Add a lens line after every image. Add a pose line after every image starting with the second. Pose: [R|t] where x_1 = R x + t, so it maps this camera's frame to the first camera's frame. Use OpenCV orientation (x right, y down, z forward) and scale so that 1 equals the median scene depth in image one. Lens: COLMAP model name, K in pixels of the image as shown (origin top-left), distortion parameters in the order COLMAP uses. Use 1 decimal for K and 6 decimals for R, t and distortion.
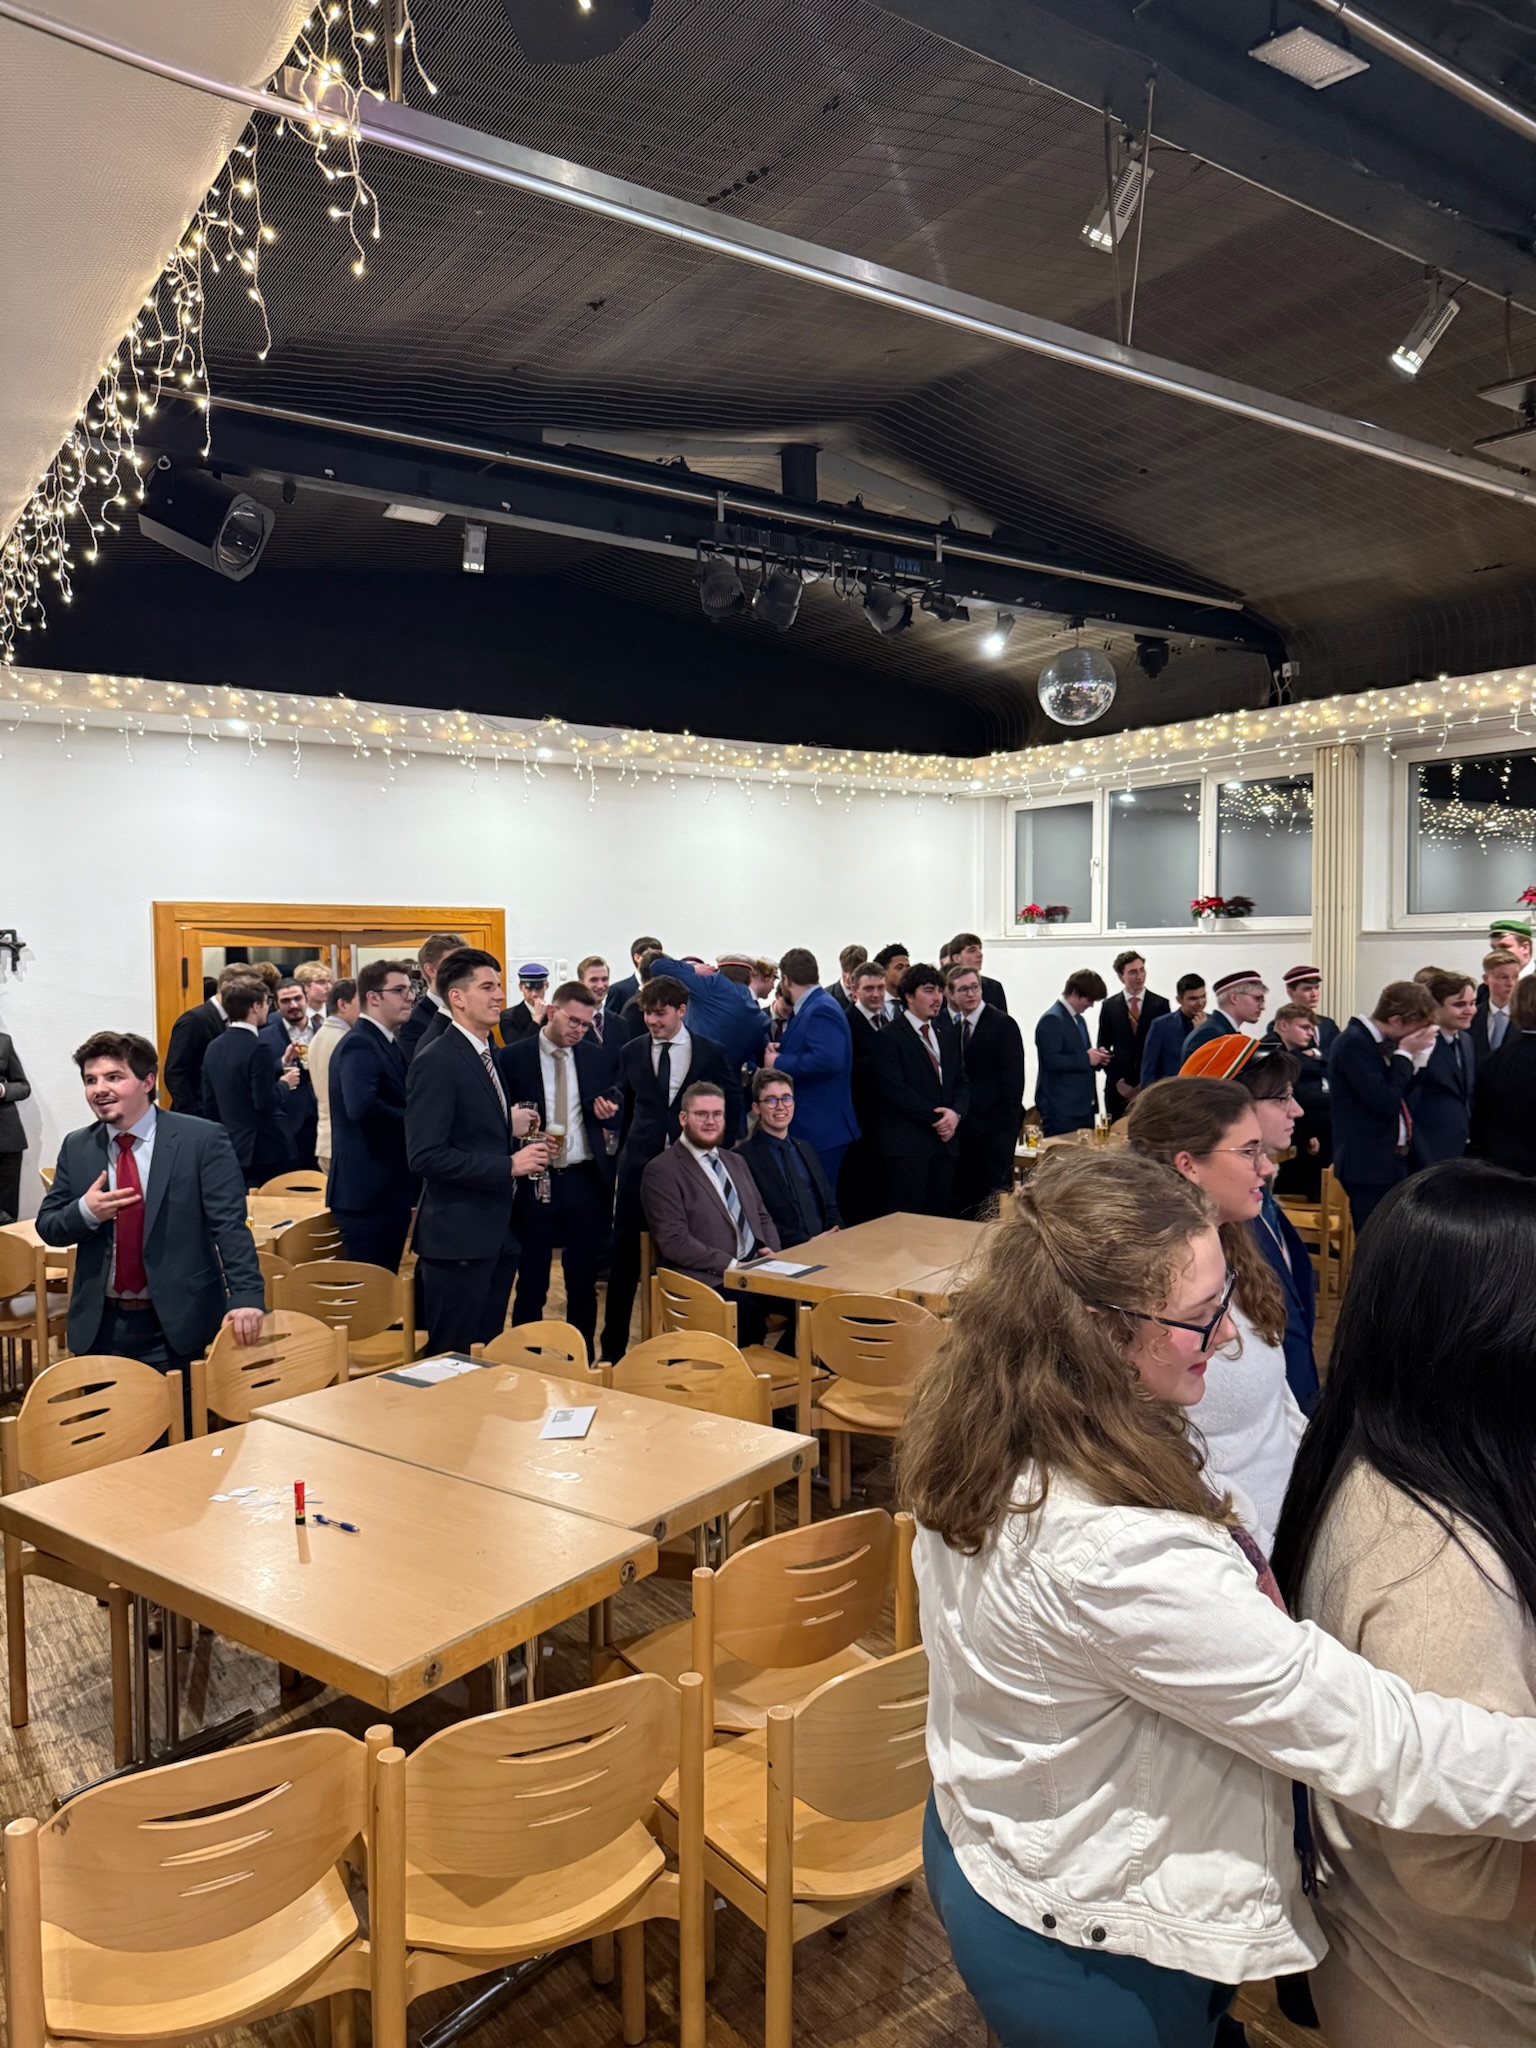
lens RADIAL K [[1430.2, 0, 779.0], [0, 1430.2, 1025.2], [0, 0, 1]] dist [0.123528, -0.257082]
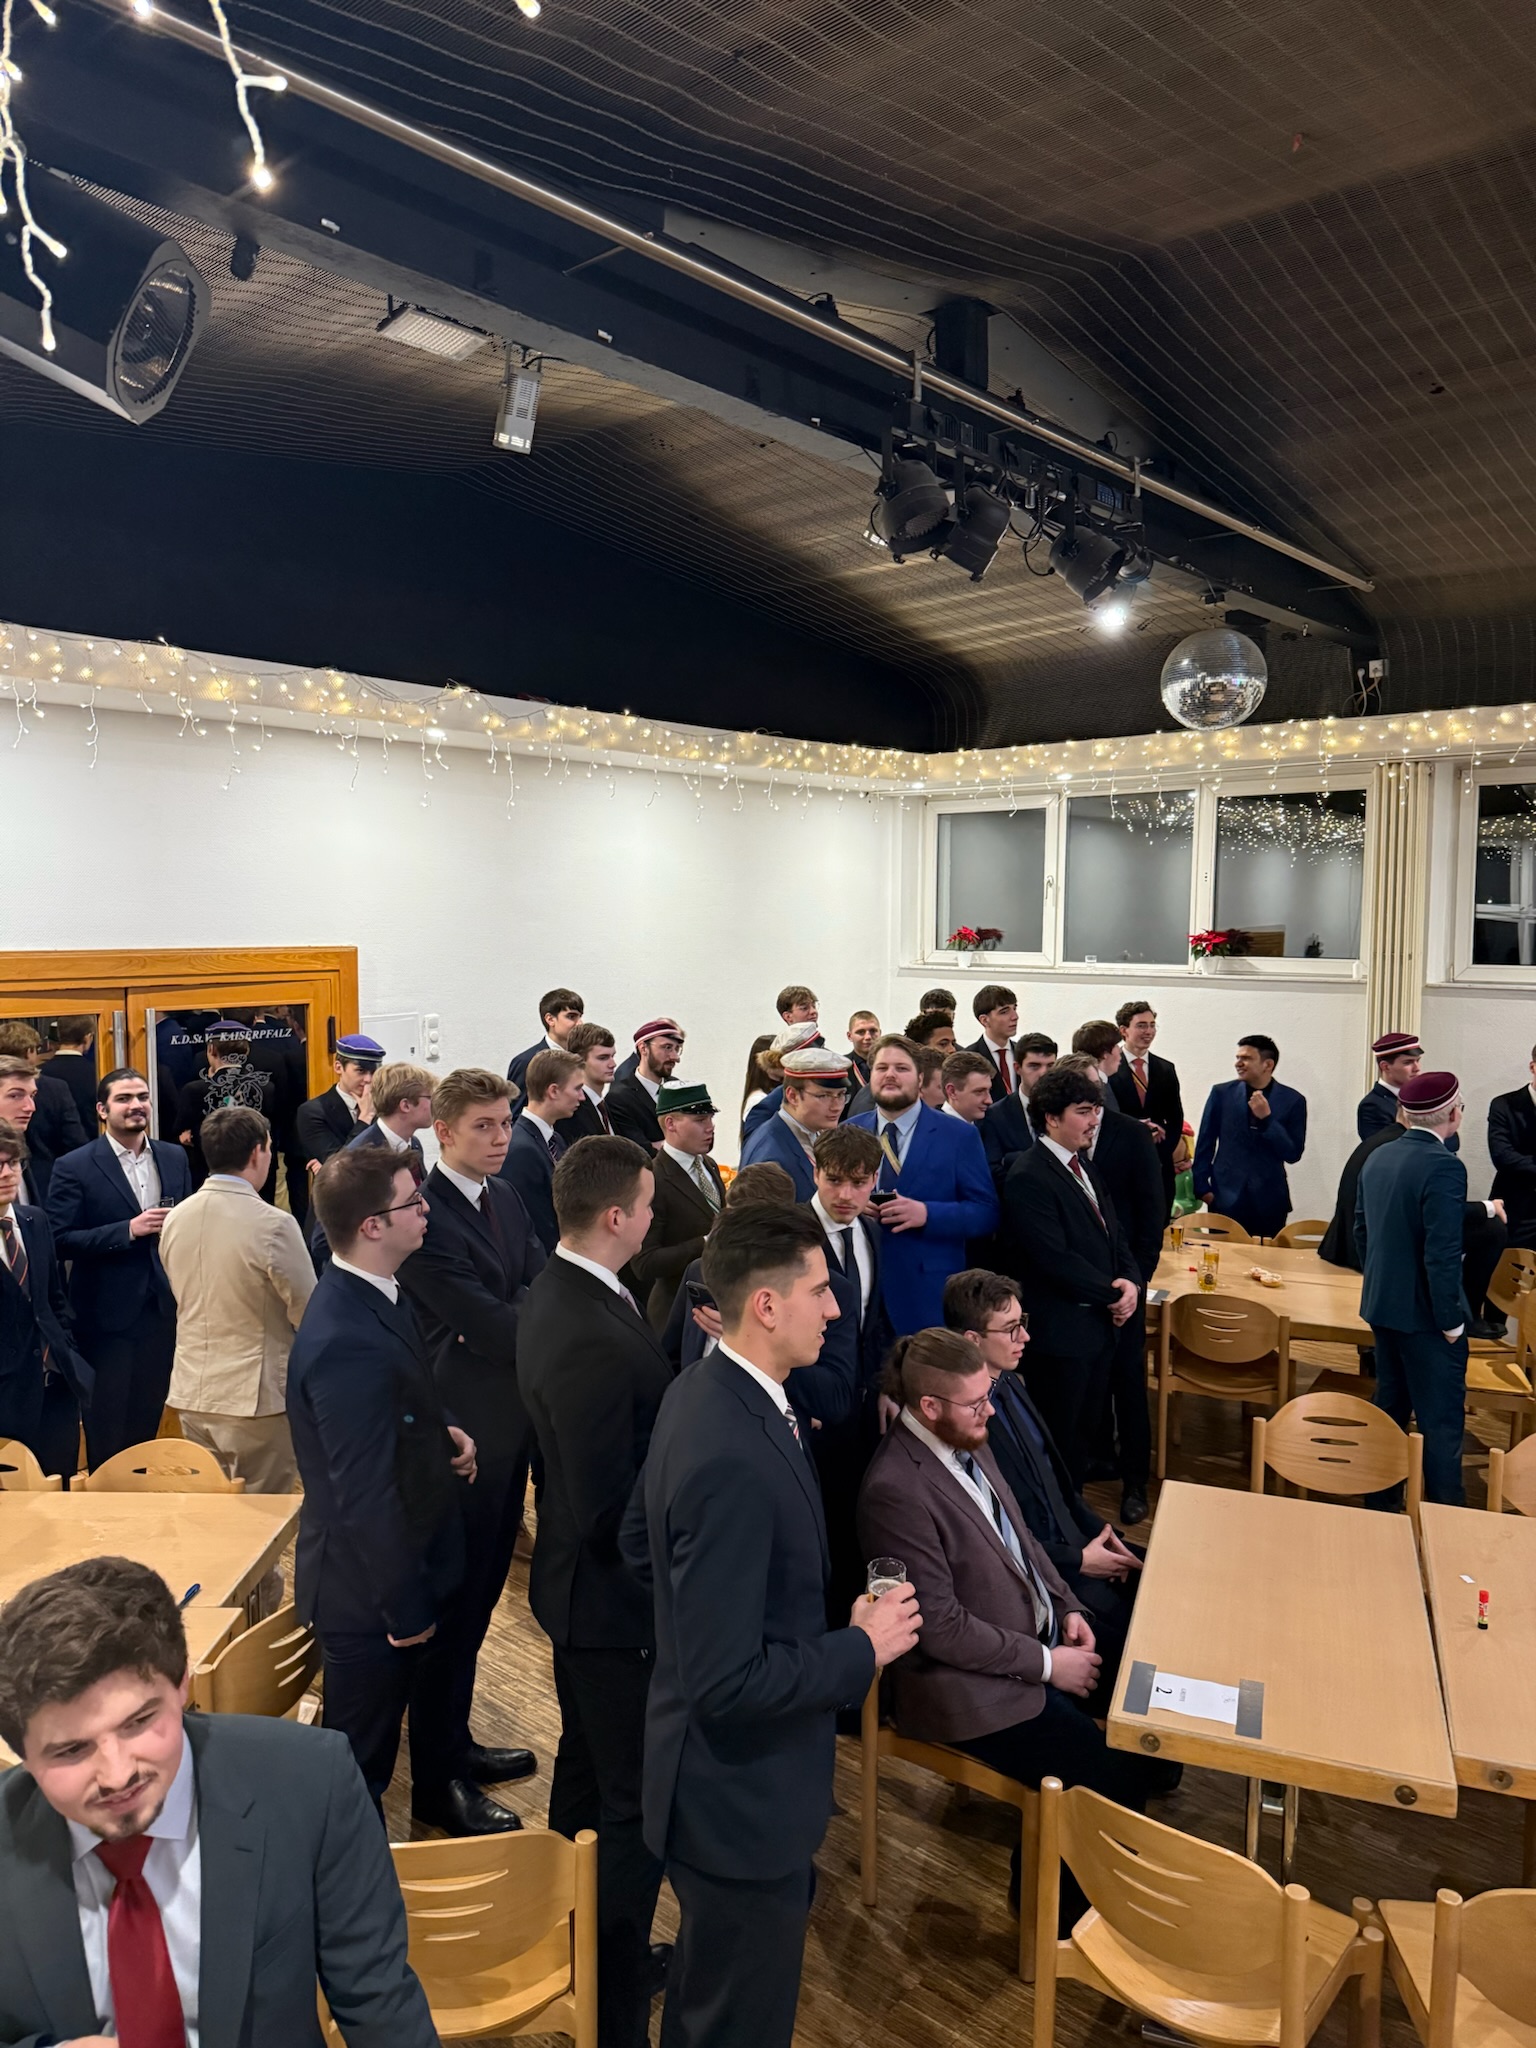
lens RADIAL K [[1430.2, 0, 779.0], [0, 1430.2, 1025.2], [0, 0, 1]] dist [0.123528, -0.257082]
pose [[0.972342, -0.007480, 0.233442, -0.165995], [0.000814, 0.999590, 0.028635, -0.066832], [-0.233560, -0.027653, 0.971949, 0.272538]]
